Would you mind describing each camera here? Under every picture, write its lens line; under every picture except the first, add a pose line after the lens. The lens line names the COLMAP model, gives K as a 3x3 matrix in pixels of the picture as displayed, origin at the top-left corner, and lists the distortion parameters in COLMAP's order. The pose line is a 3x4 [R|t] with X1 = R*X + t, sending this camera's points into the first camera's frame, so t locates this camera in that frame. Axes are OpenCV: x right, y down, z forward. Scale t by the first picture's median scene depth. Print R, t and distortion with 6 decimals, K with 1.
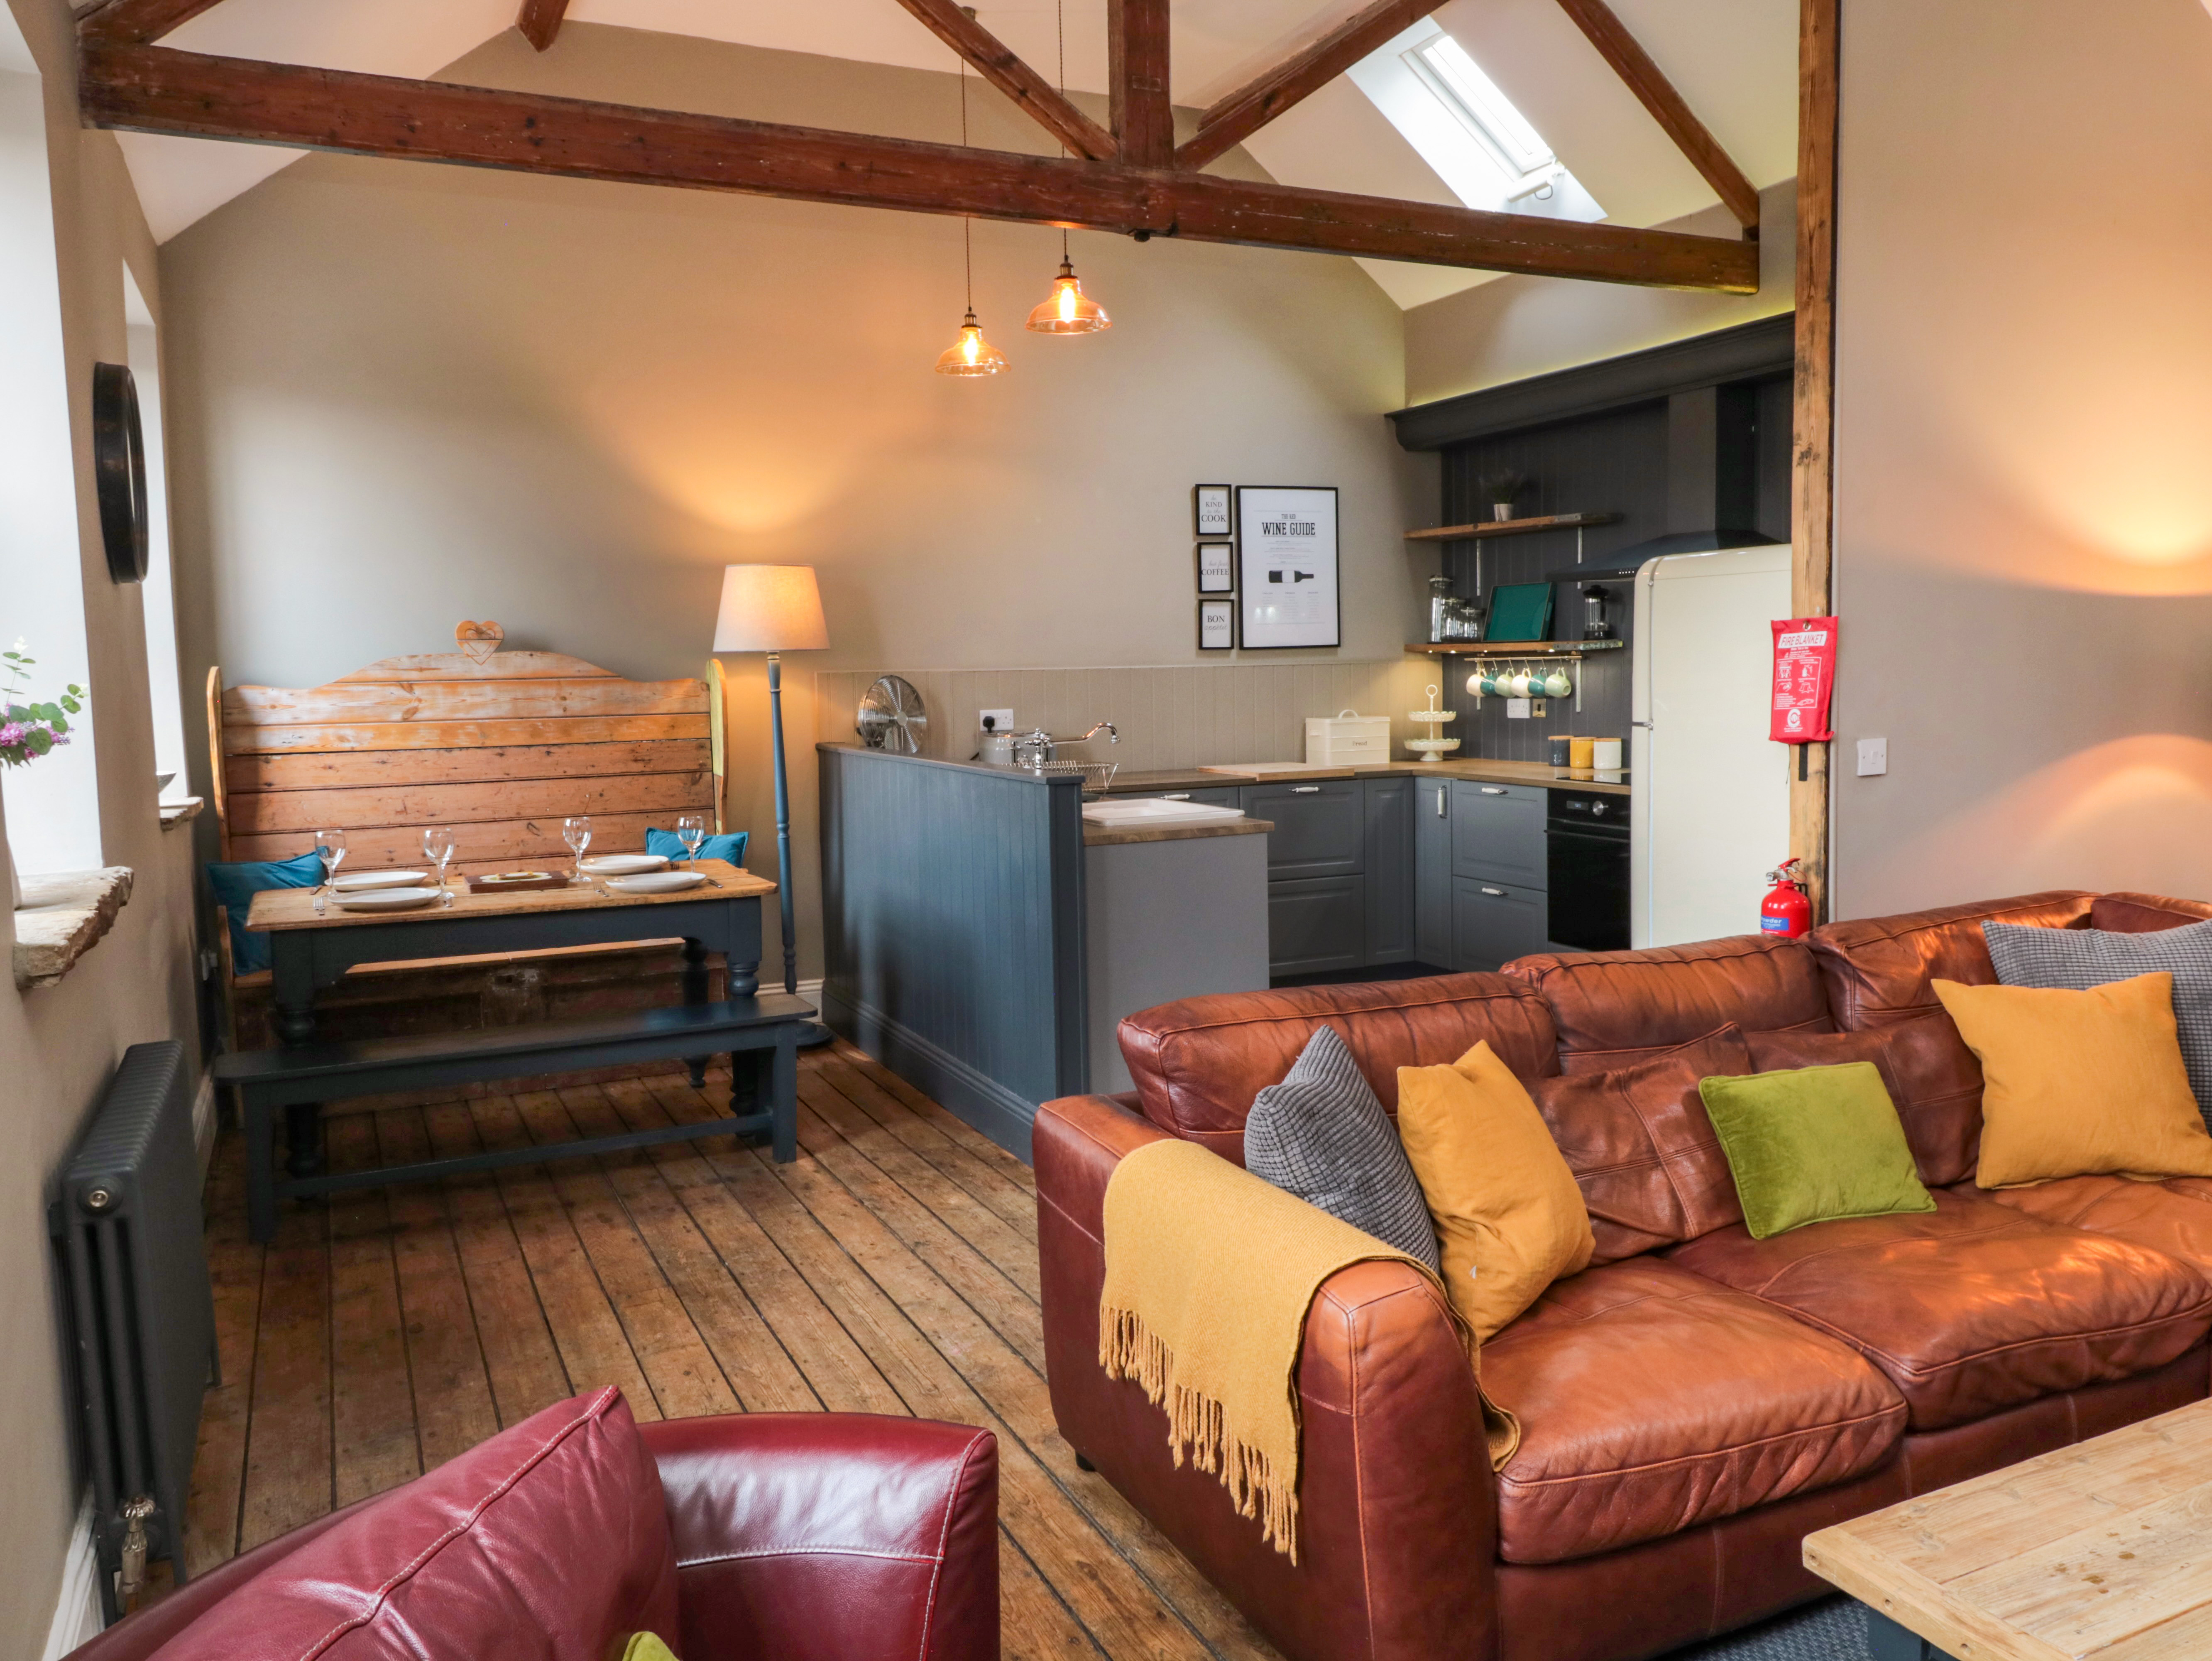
lens RADIAL K [[1664.3, 0, 1148.1], [0, 1664.3, 816.4], [0, 0, 1]] dist [0.007685, -0.007513]
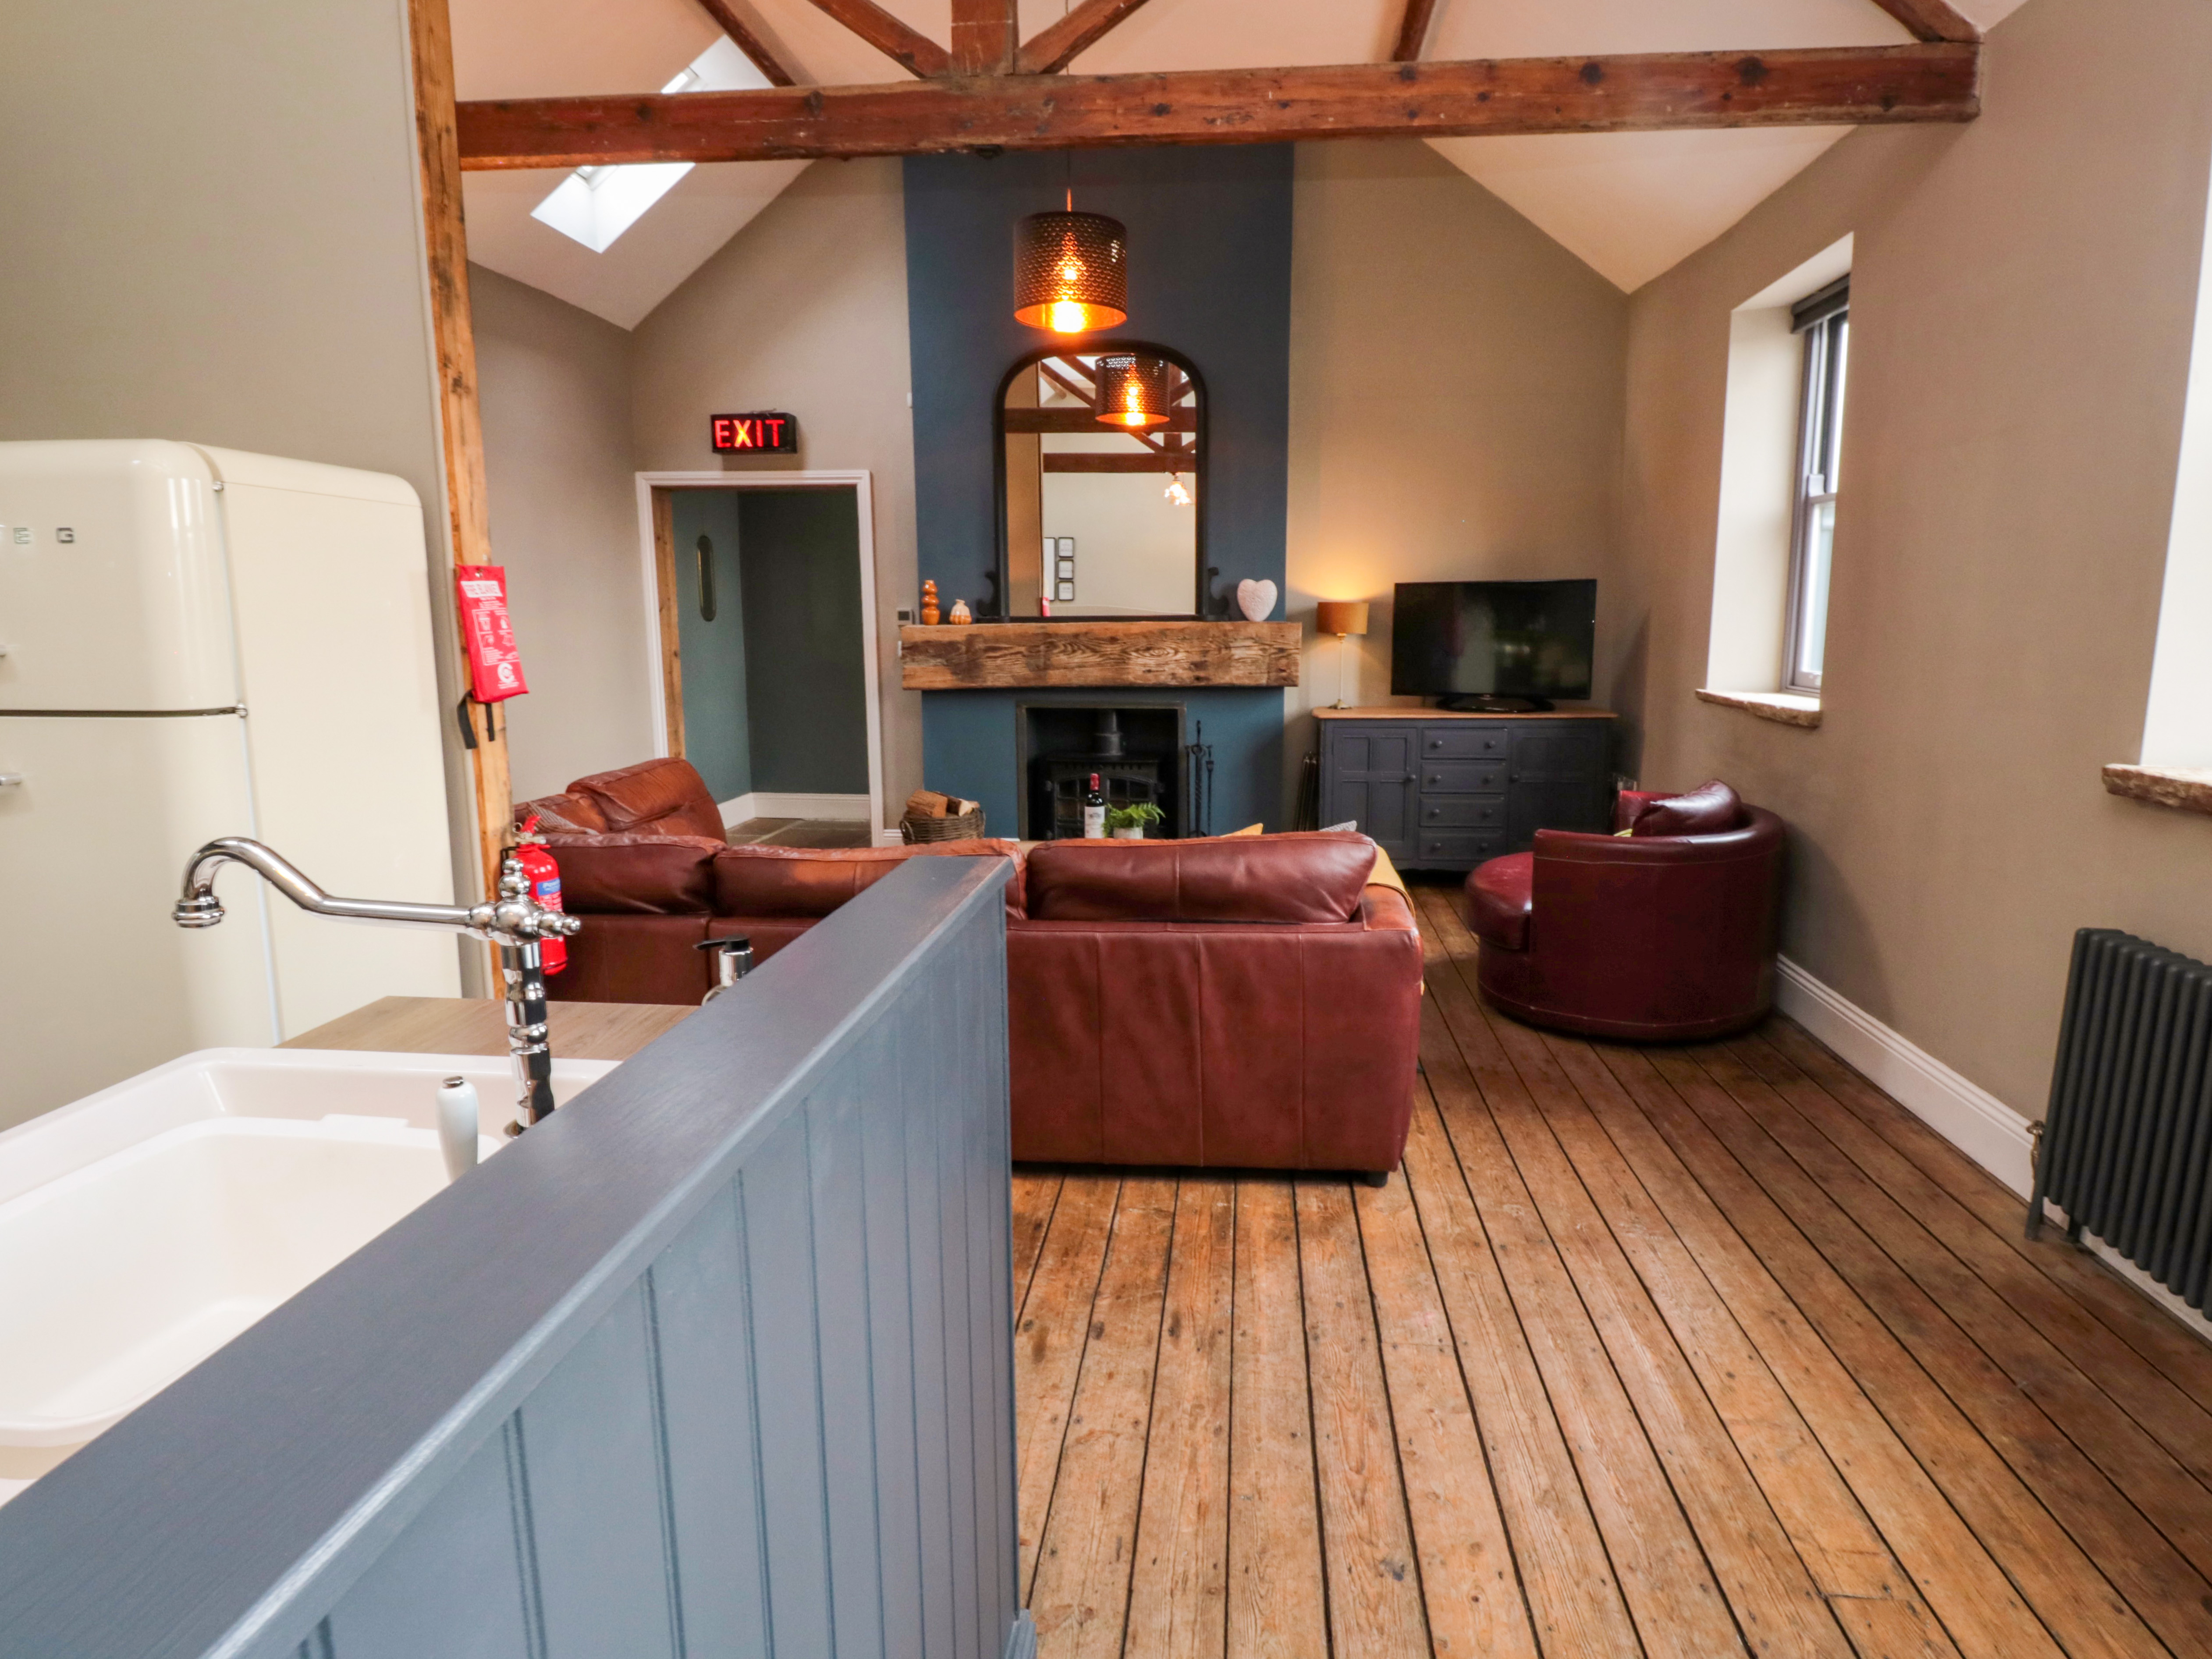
lens RADIAL K [[1157.1, 0, 1148.3], [0, 1157.1, 801.1], [0, 0, 1]] dist [-0.001244, -0.012423]
pose [[-0.852404, -0.062866, 0.519091, -0.184605], [0.064504, 0.972521, 0.223703, -0.077303], [-0.518890, 0.224169, -0.824925, 0.950598]]
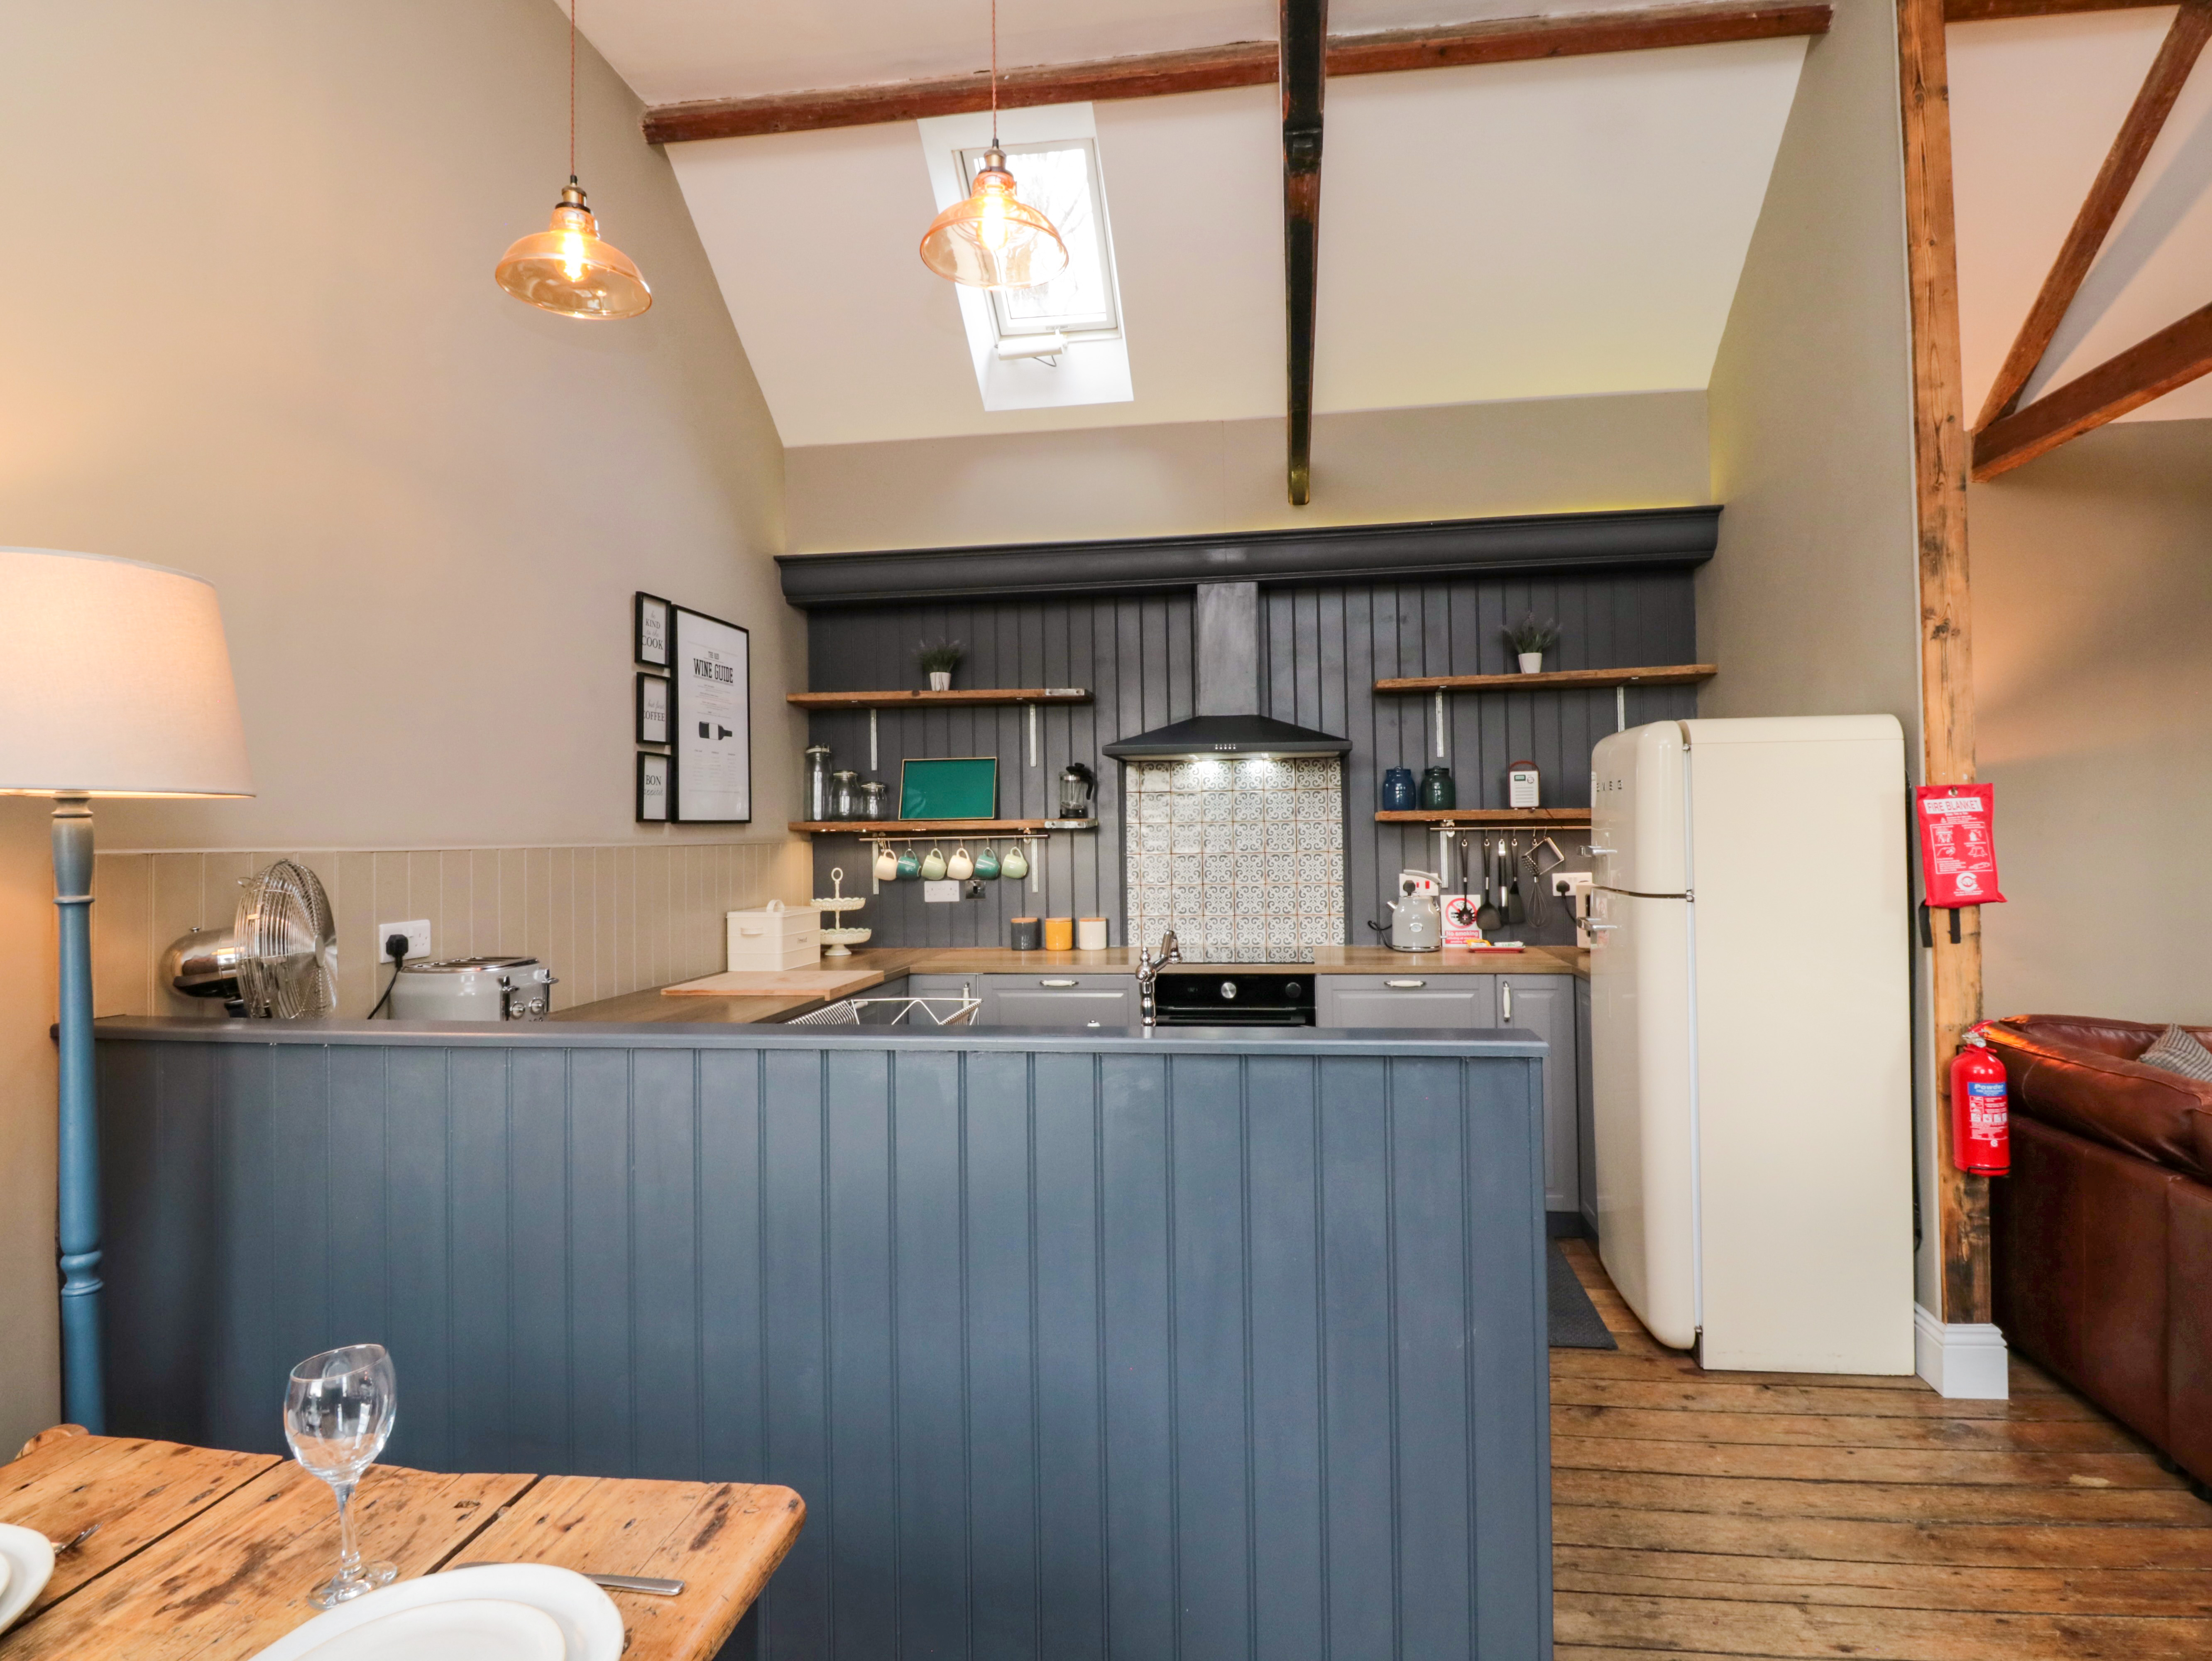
lens RADIAL K [[1157.2, 0, 1138.5], [0, 1157.2, 817.5], [0, 0, 1]] dist [-0.001244, -0.012423]
pose [[0.556650, 0.022002, 0.830456, -0.333499], [0.082885, 0.993190, -0.081871, -0.057158], [-0.826602, 0.114406, 0.551035, 0.713637]]
